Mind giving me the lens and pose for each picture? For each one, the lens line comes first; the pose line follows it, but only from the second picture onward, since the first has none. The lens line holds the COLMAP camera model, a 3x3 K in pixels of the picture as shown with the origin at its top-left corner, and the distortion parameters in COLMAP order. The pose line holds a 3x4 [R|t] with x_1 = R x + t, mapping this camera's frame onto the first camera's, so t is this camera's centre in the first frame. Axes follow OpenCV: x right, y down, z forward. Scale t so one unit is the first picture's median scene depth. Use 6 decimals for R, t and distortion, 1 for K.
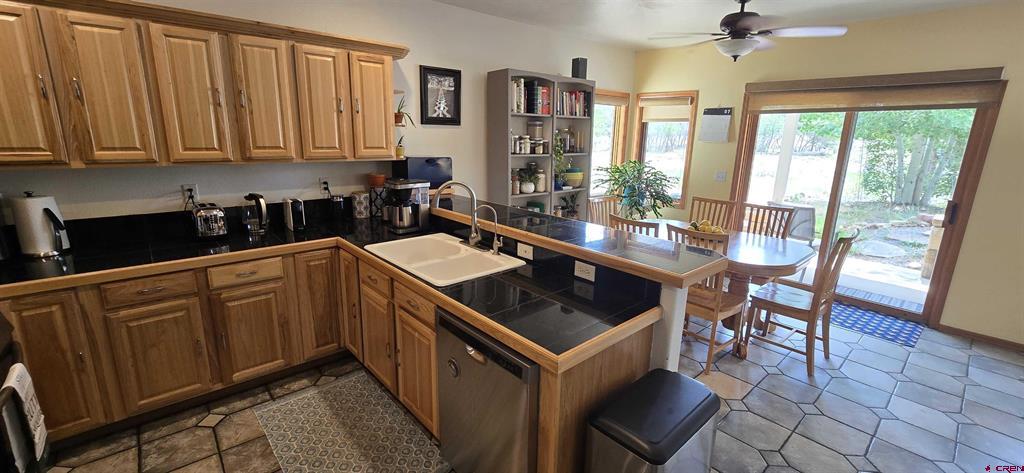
lens RADIAL K [[425.6, 0, 514.1], [0, 425.6, 233.0], [0, 0, 1]] dist [-0.003309, -0.000368]
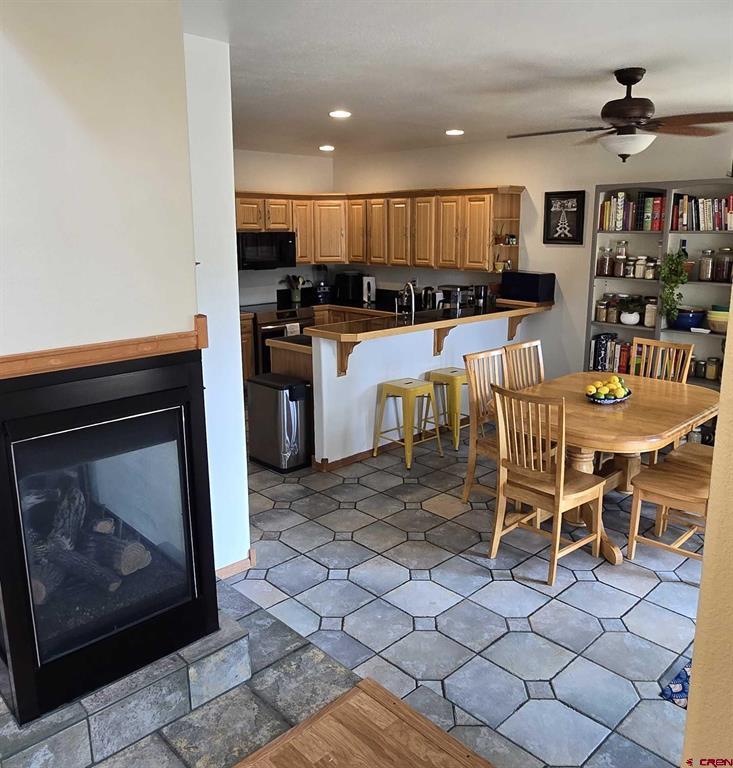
lens RADIAL K [[644.7, 0, 368.5], [0, 644.7, 380.0], [0, 0, 1]] dist [-0.034548, 0.022290]
pose [[0.028529, 0.204626, -0.978424, 1.444001], [-0.228502, 0.954240, 0.192906, -0.131676], [0.973125, 0.218069, 0.073981, 0.494291]]
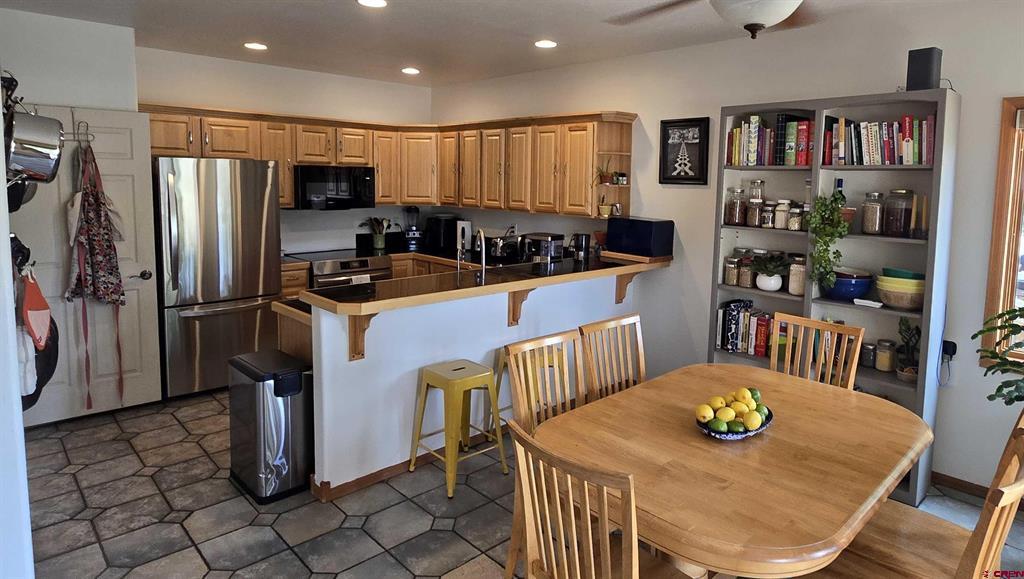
lens RADIAL K [[594.4, 0, 533.7], [0, 594.4, 258.5], [0, 0, 1]] dist [-0.026043, 0.002839]
pose [[0.031876, 0.108315, -0.993605, 0.993037], [-0.248204, 0.963828, 0.097107, -0.156670], [0.968183, 0.243521, 0.057607, 0.693120]]
